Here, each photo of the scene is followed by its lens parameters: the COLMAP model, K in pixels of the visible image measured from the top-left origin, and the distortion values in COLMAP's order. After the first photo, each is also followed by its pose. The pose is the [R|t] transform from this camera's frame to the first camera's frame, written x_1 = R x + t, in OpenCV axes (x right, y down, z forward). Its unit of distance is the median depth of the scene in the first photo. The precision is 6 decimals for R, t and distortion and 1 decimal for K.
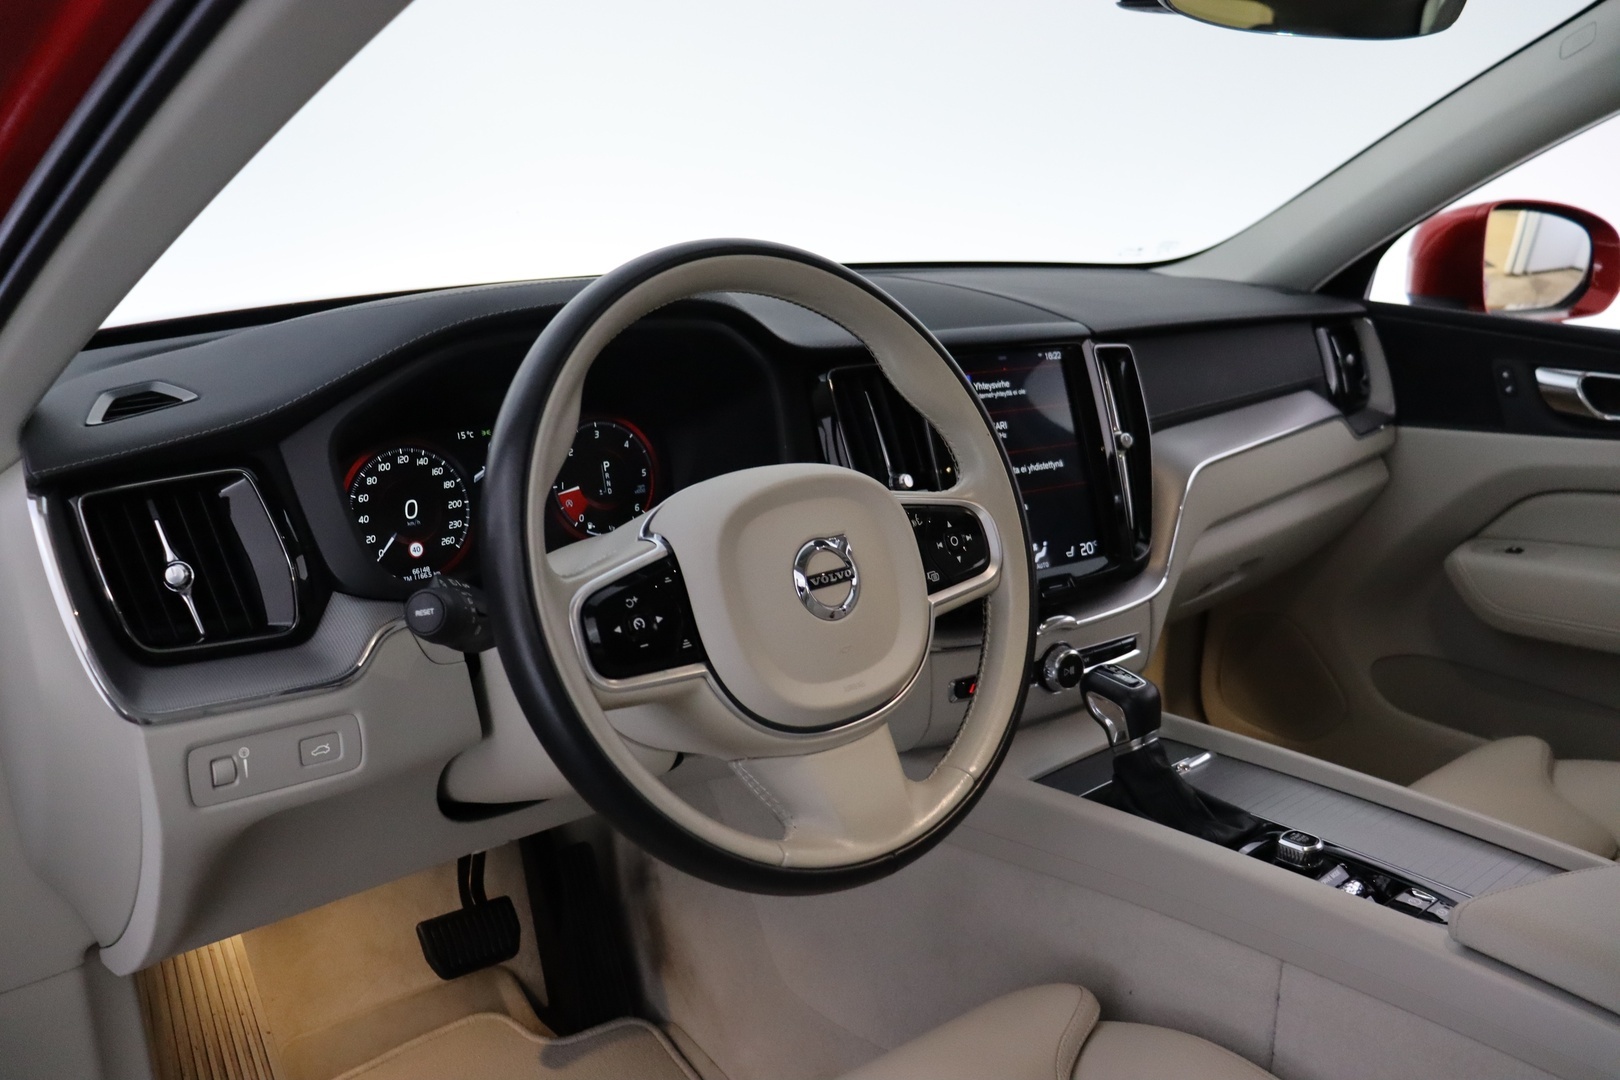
lens RADIAL K [[1266.9, 0, 810.0], [0, 1266.9, 540.0], [0, 0, 1]] dist [-0.100157, -0.000736]
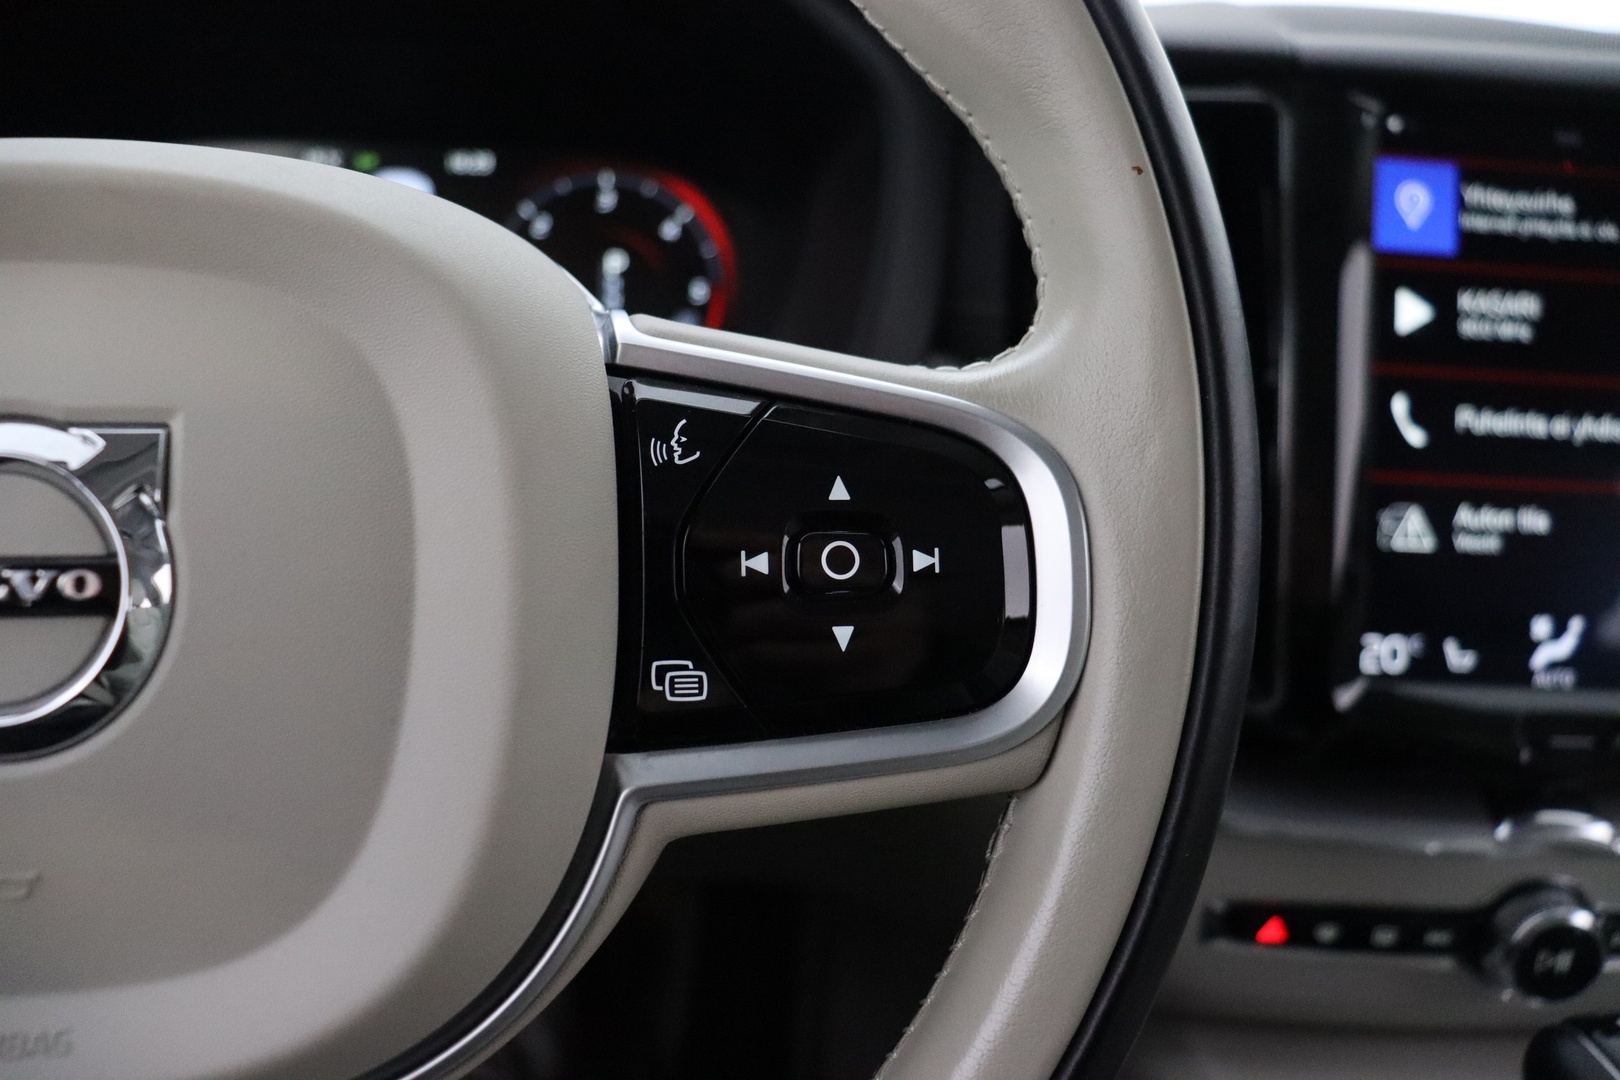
lens RADIAL K [[1262.0, 0, 810.0], [0, 1262.0, 540.0], [0, 0, 1]] dist [-0.092672, 0.084088]
pose [[0.863227, 0.223379, -0.452704, 0.146965], [-0.195935, 0.974724, 0.107347, -0.017881], [0.465241, -0.003964, 0.885175, 0.545267]]
